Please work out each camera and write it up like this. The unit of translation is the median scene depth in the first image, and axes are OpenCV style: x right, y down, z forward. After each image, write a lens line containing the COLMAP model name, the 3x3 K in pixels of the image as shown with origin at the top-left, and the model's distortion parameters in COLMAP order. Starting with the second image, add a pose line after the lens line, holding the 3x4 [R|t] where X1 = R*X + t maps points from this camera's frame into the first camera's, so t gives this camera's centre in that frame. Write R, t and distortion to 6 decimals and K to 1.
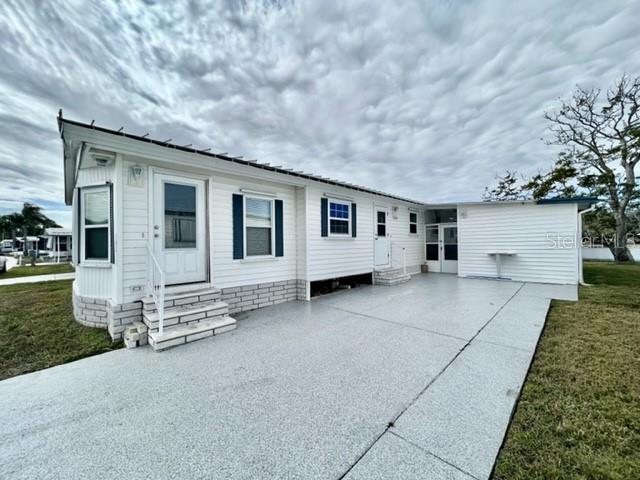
lens RADIAL K [[254.3, 0, 321.2], [0, 254.3, 241.0], [0, 0, 1]] dist [-0.000780, -0.000273]
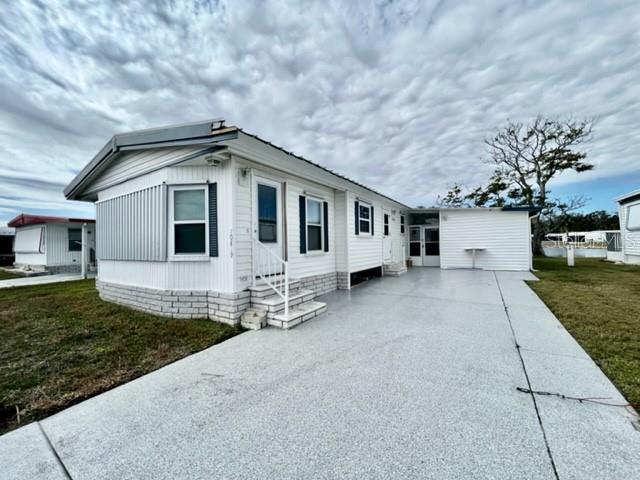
lens RADIAL K [[254.3, 0, 321.2], [0, 254.3, 241.0], [0, 0, 1]] dist [-0.000780, -0.000273]
pose [[0.976273, -0.001749, 0.216535, -0.325521], [0.003381, 0.999969, -0.007169, 0.016243], [-0.216516, 0.007731, 0.976248, -0.077208]]
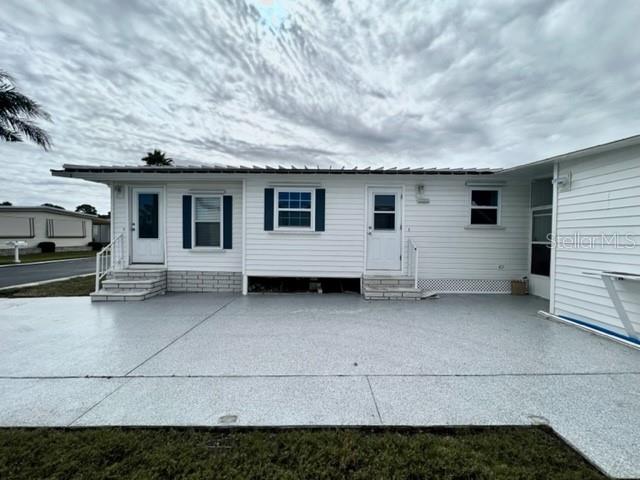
lens RADIAL K [[254.3, 0, 321.2], [0, 254.3, 241.0], [0, 0, 1]] dist [-0.000780, -0.000273]
pose [[0.696468, 0.032831, -0.716837, 0.661327], [-0.012318, 0.999353, 0.033803, -0.009484], [0.717482, -0.014713, 0.696421, 0.404270]]
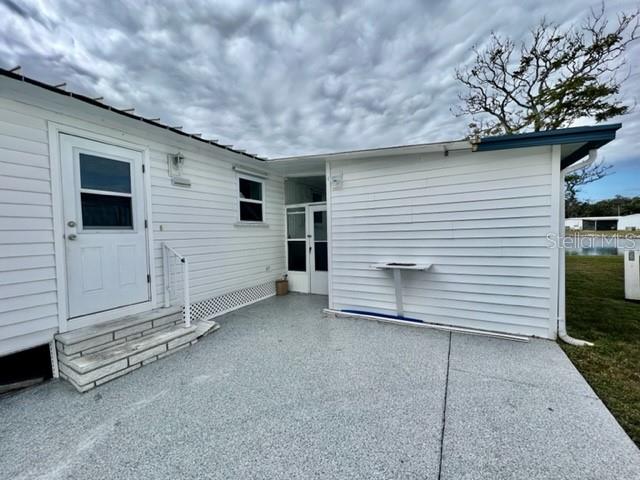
lens RADIAL K [[256.3, 0, 320.9], [0, 256.3, 243.0], [0, 0, 1]] dist [0.003048, 0.000016]
pose [[0.959051, -0.022151, 0.282366, 0.442518], [0.009027, 0.998821, 0.047697, -0.013634], [-0.283089, -0.043195, 0.958120, 0.610977]]
